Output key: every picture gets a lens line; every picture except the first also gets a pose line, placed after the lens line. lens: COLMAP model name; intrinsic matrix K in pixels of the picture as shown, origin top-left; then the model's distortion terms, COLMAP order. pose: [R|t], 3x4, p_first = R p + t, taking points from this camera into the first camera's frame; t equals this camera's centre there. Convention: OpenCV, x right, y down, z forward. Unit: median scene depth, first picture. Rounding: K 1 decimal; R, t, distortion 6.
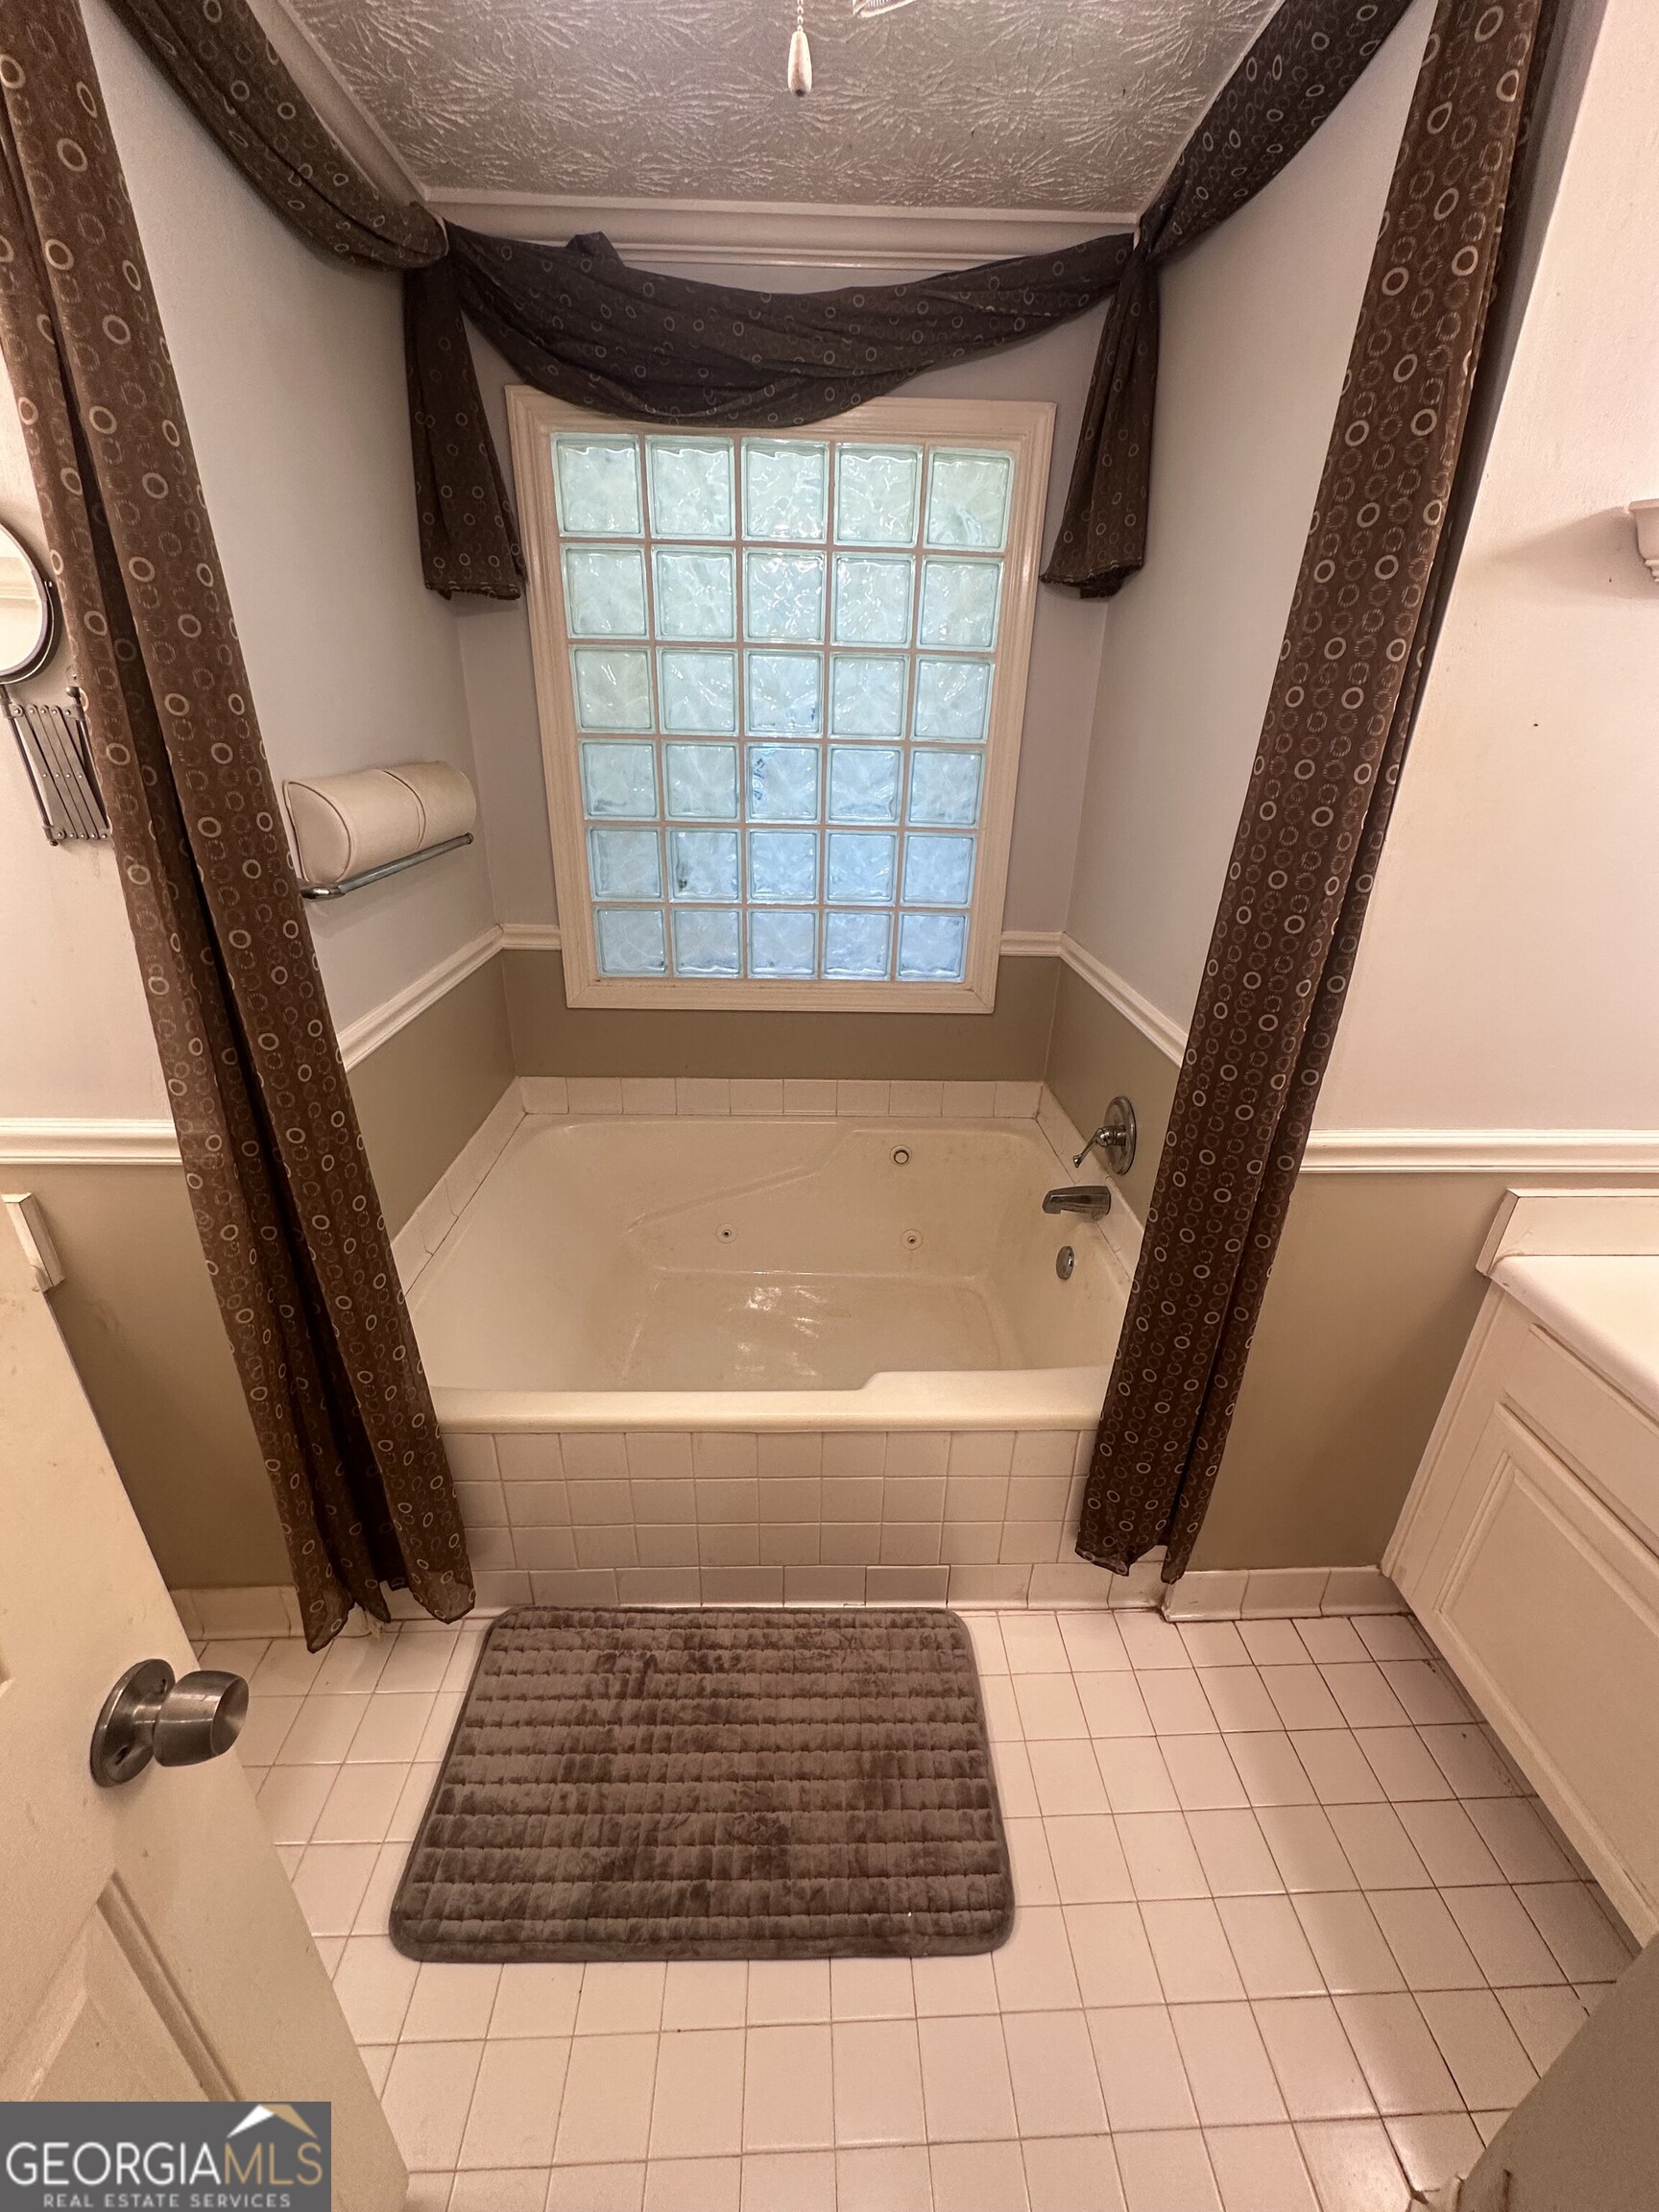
lens RADIAL K [[877.9, 0, 829.5], [0, 877.9, 1106.0], [0, 0, 1]] dist [-0.002405, -0.000217]
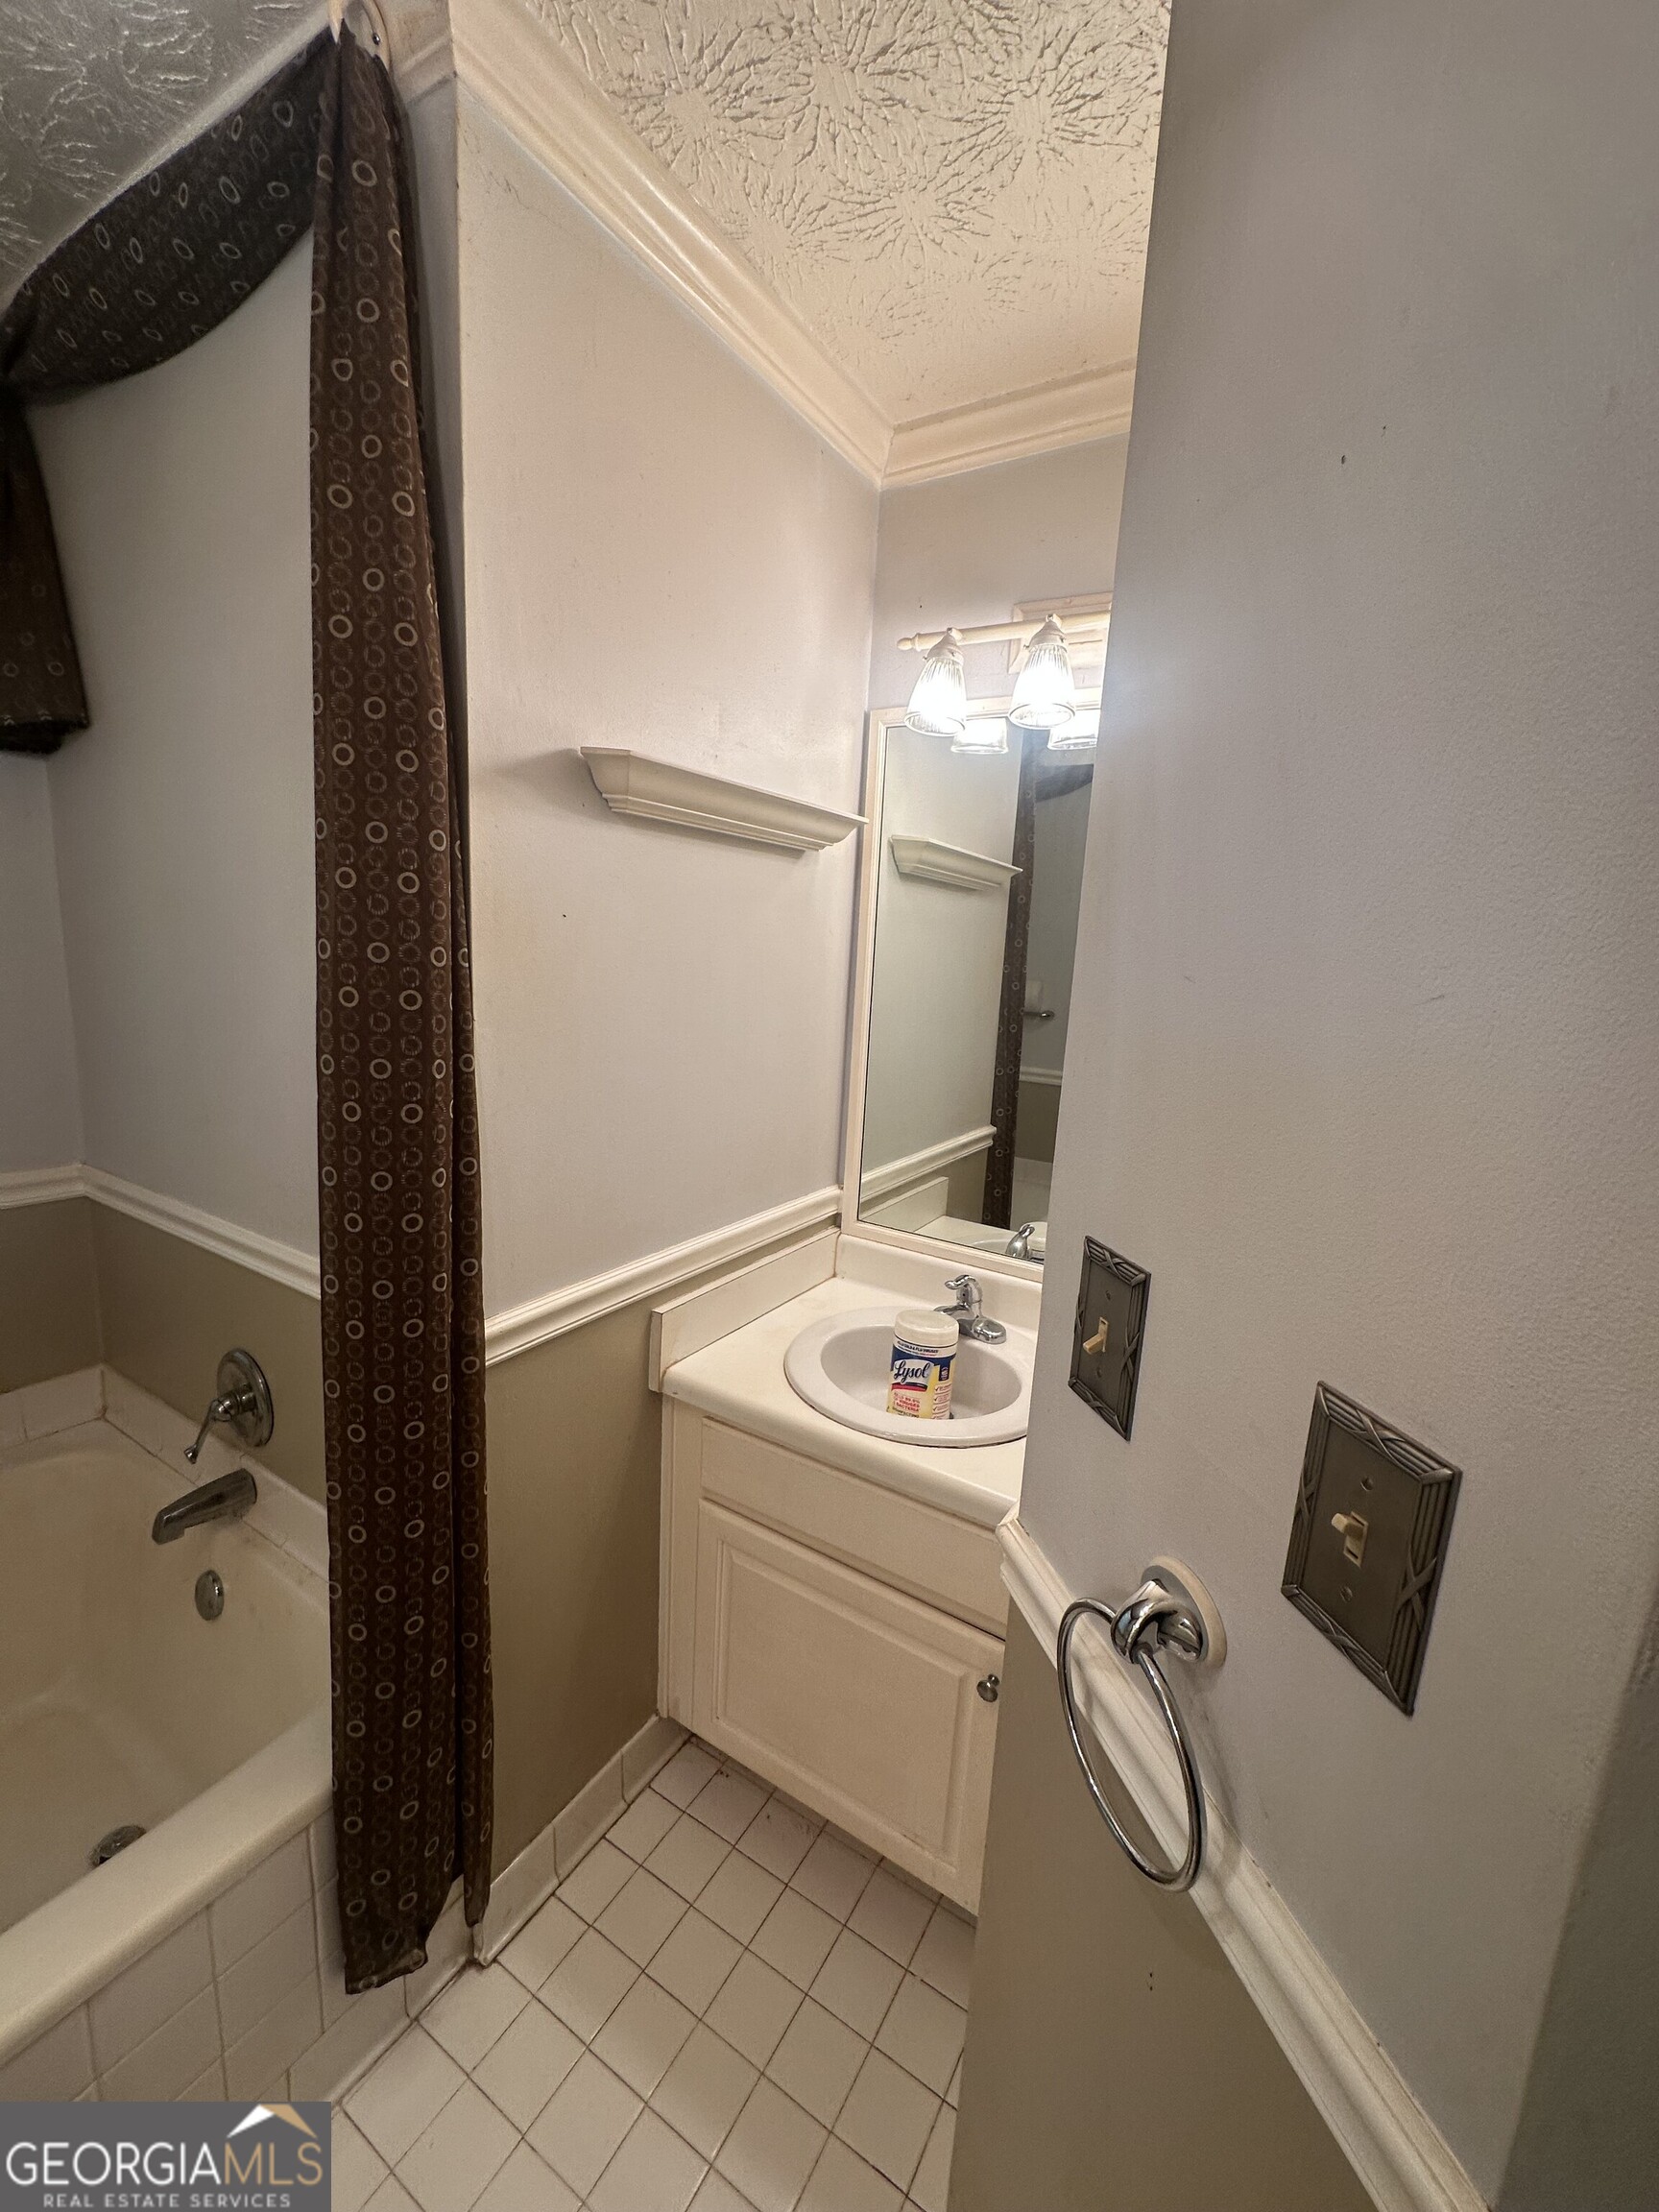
lens RADIAL K [[877.9, 0, 829.5], [0, 877.9, 1106.0], [0, 0, 1]] dist [-0.002405, -0.000217]
pose [[0.550675, -0.140816, 0.822757, 0.017726], [0.303517, 0.951977, -0.040213, -0.042244], [-0.777583, 0.271865, 0.566969, 0.131284]]
